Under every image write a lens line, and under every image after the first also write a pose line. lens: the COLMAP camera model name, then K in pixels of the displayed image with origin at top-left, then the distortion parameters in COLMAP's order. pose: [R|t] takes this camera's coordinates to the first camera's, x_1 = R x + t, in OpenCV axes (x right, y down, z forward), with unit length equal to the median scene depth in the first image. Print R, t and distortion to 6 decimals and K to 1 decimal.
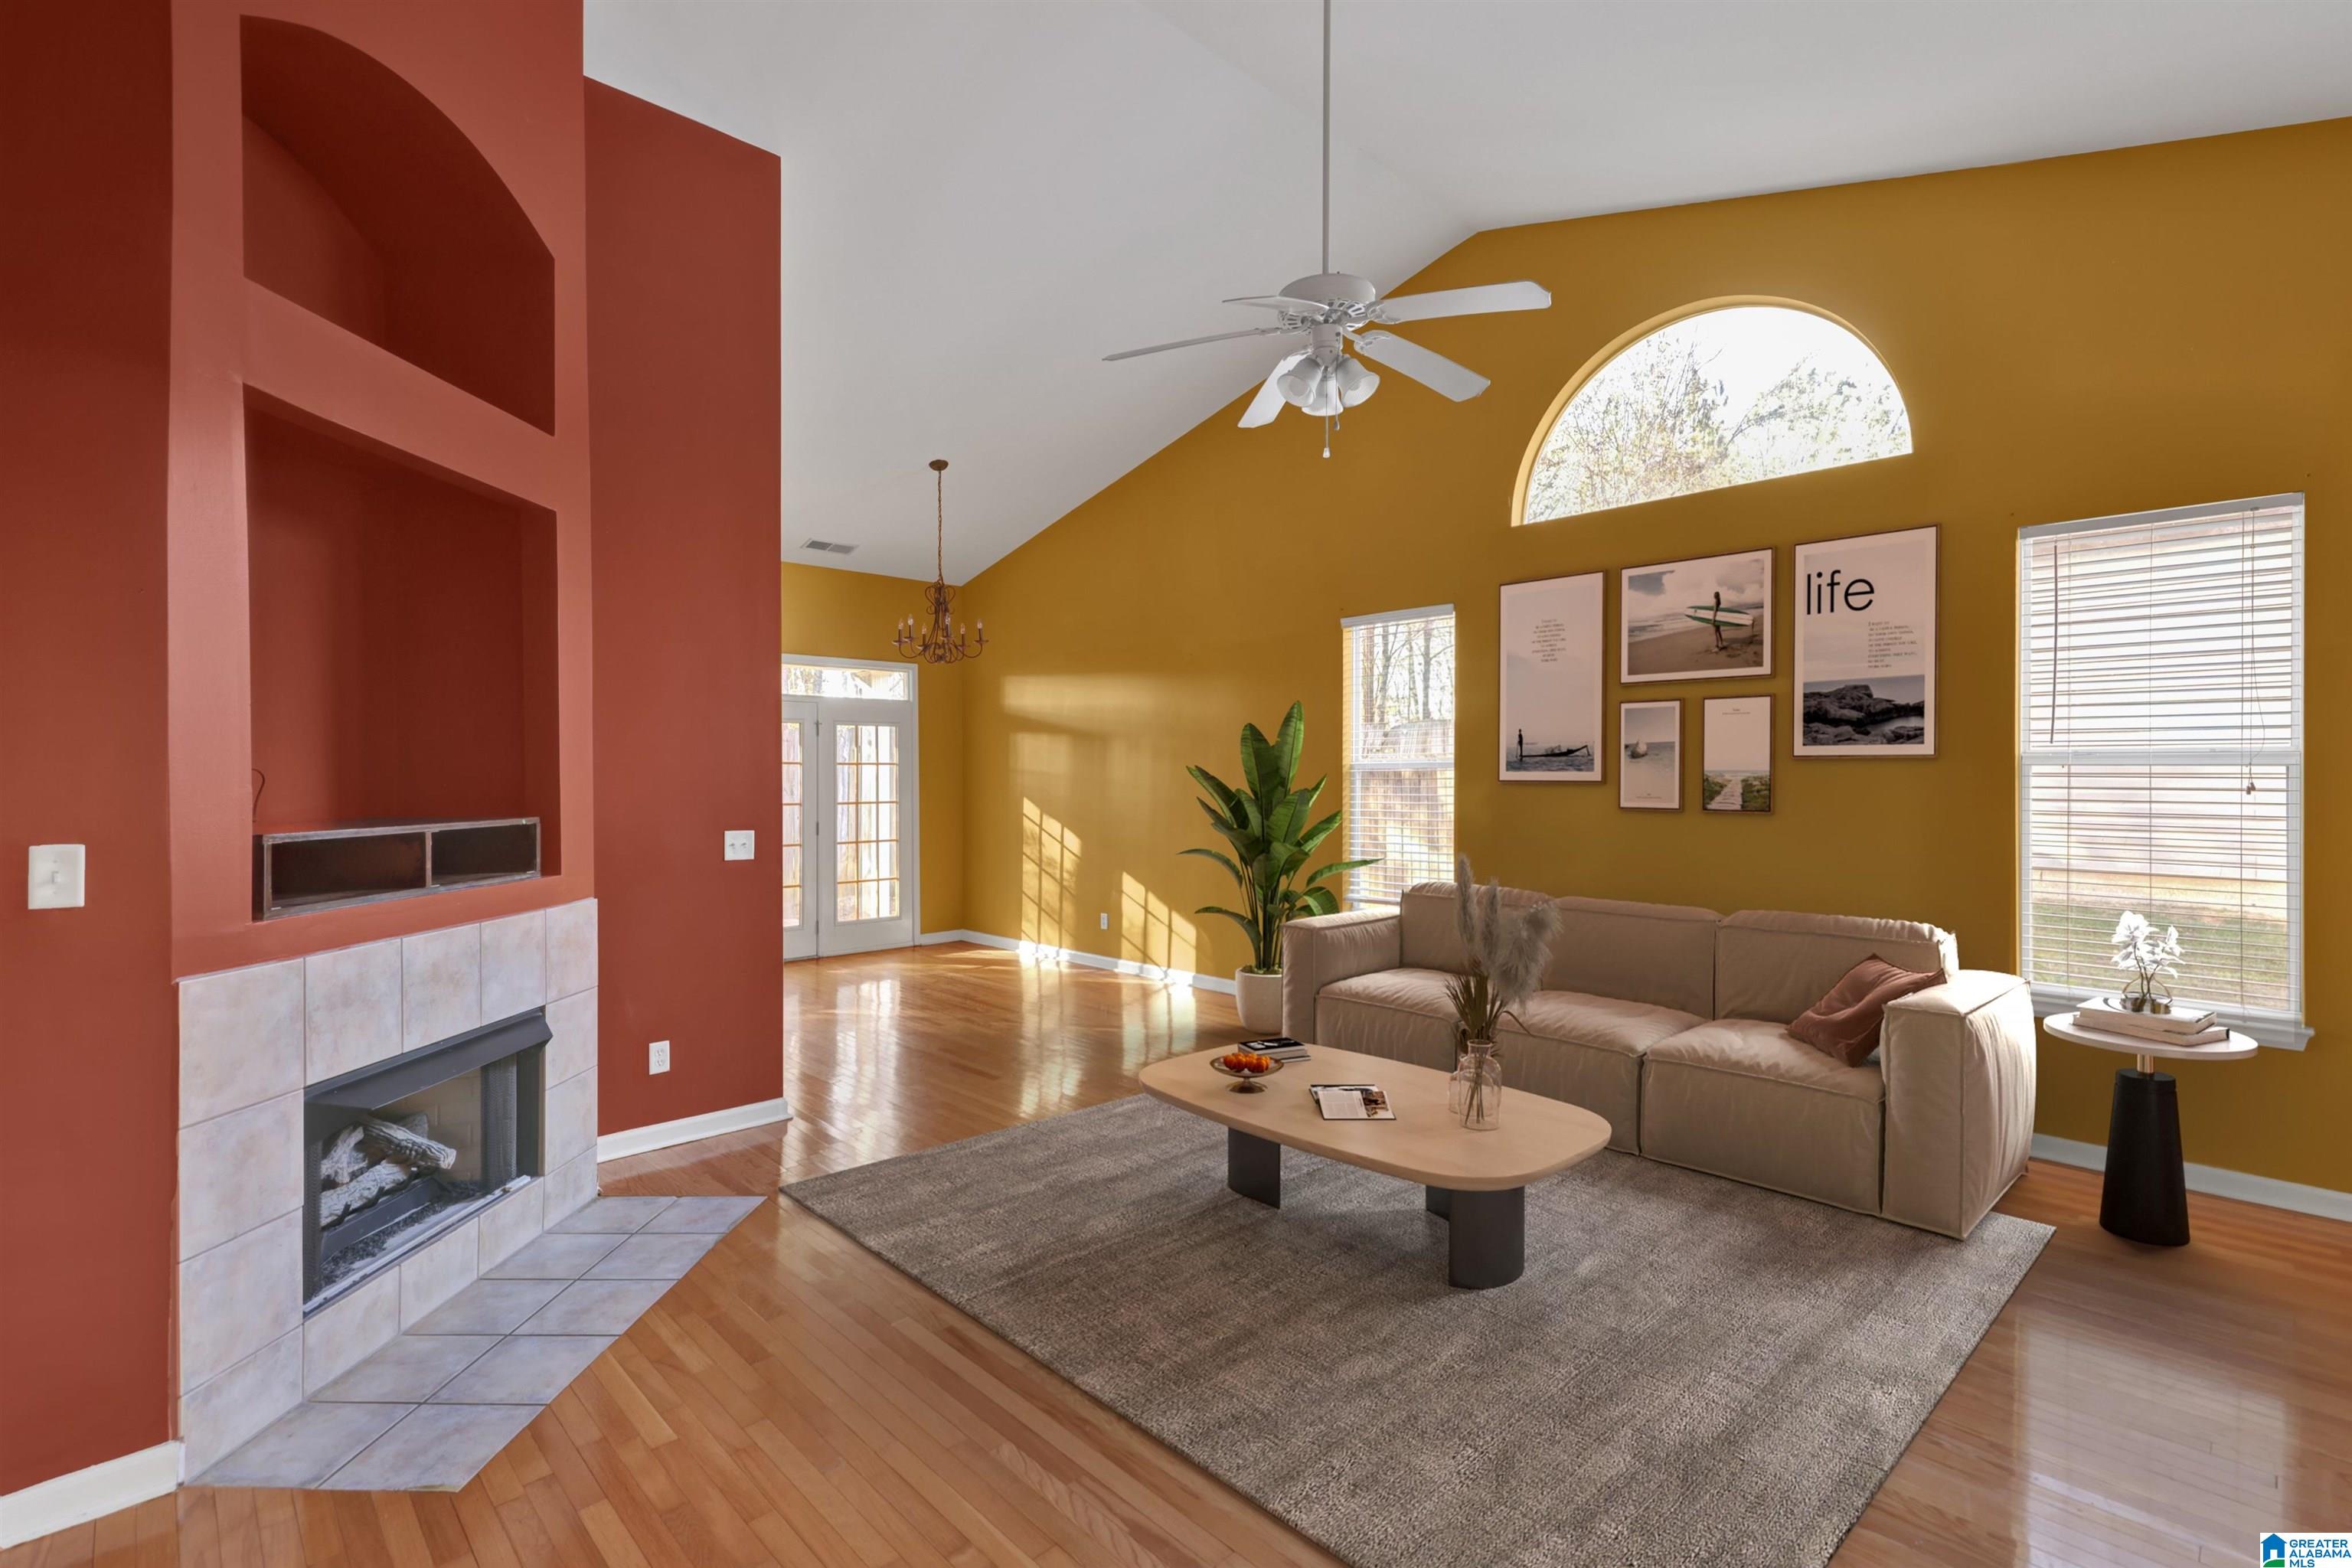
lens RADIAL K [[1094.2, 0, 1174.0], [0, 1094.2, 775.6], [0, 0, 1]] dist [-0.001020, -0.000107]
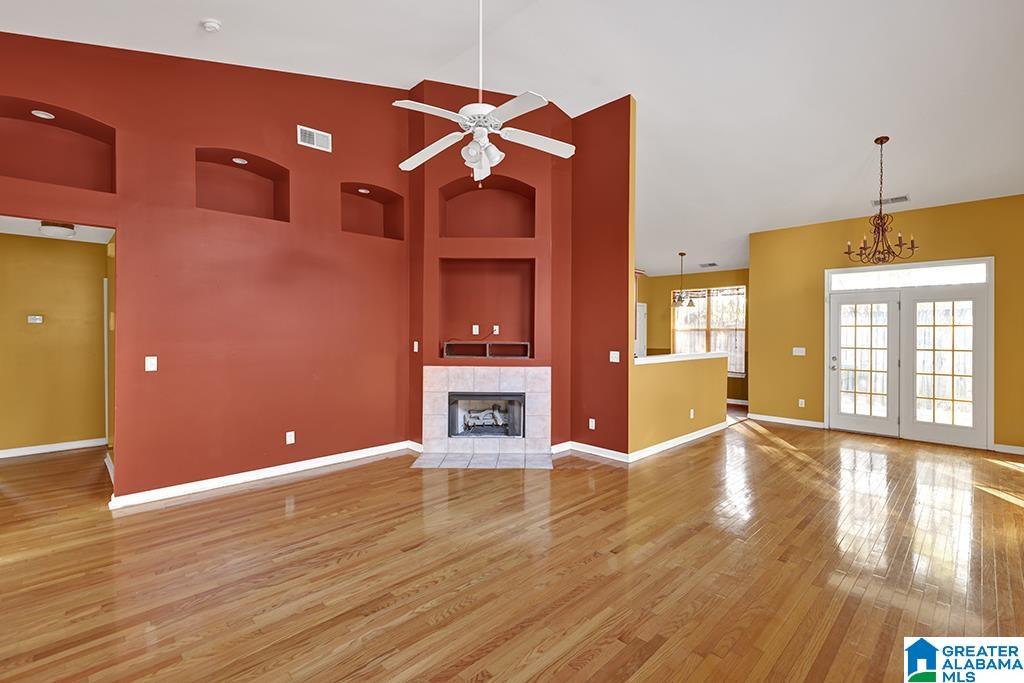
lens RADIAL K [[441.7, 0, 511.8], [0, 441.7, 337.4], [0, 0, 1]] dist [0.004177, 0.000206]
pose [[-0.002235, 0.012844, -0.999915, 0.900253], [-0.004846, 0.999906, 0.012855, 0.001904], [0.999986, 0.004874, -0.002172, 0.927584]]
